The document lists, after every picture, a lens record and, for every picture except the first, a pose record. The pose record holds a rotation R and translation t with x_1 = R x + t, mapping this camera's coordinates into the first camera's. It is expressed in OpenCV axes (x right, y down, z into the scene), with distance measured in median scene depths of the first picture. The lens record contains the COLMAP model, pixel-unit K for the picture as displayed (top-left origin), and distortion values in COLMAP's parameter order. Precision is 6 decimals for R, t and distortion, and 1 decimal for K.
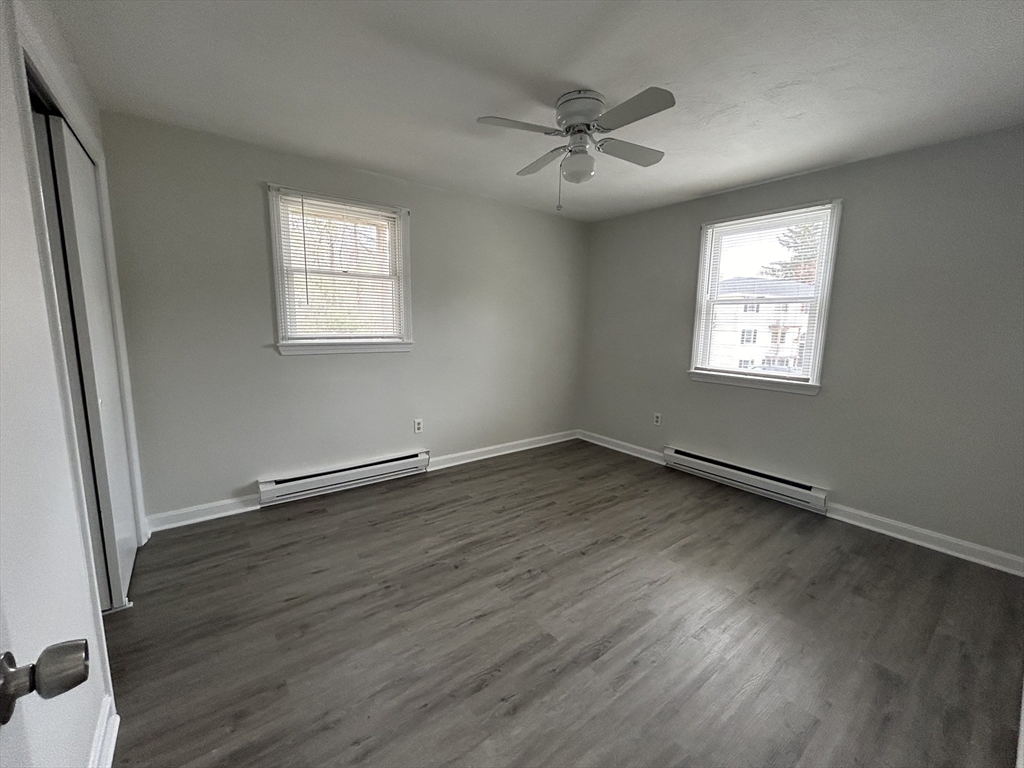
lens RADIAL K [[416.8, 0, 507.9], [0, 416.8, 383.6], [0, 0, 1]] dist [-0.009186, 0.000269]
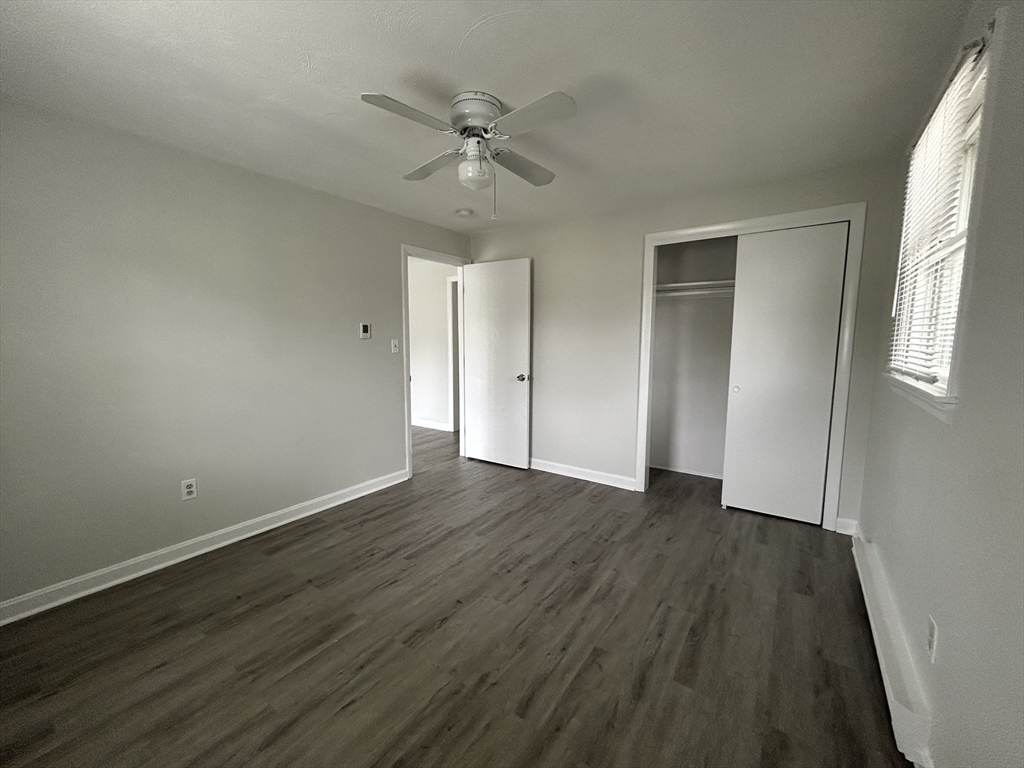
lens RADIAL K [[415.8, 0, 509.6], [0, 415.8, 385.0], [0, 0, 1]] dist [-0.012074, -0.000077]
pose [[-0.954905, 0.017184, -0.296413, 0.358750], [-0.059282, 0.967188, 0.247049, -0.272060], [0.290932, 0.253480, -0.922554, 1.874455]]
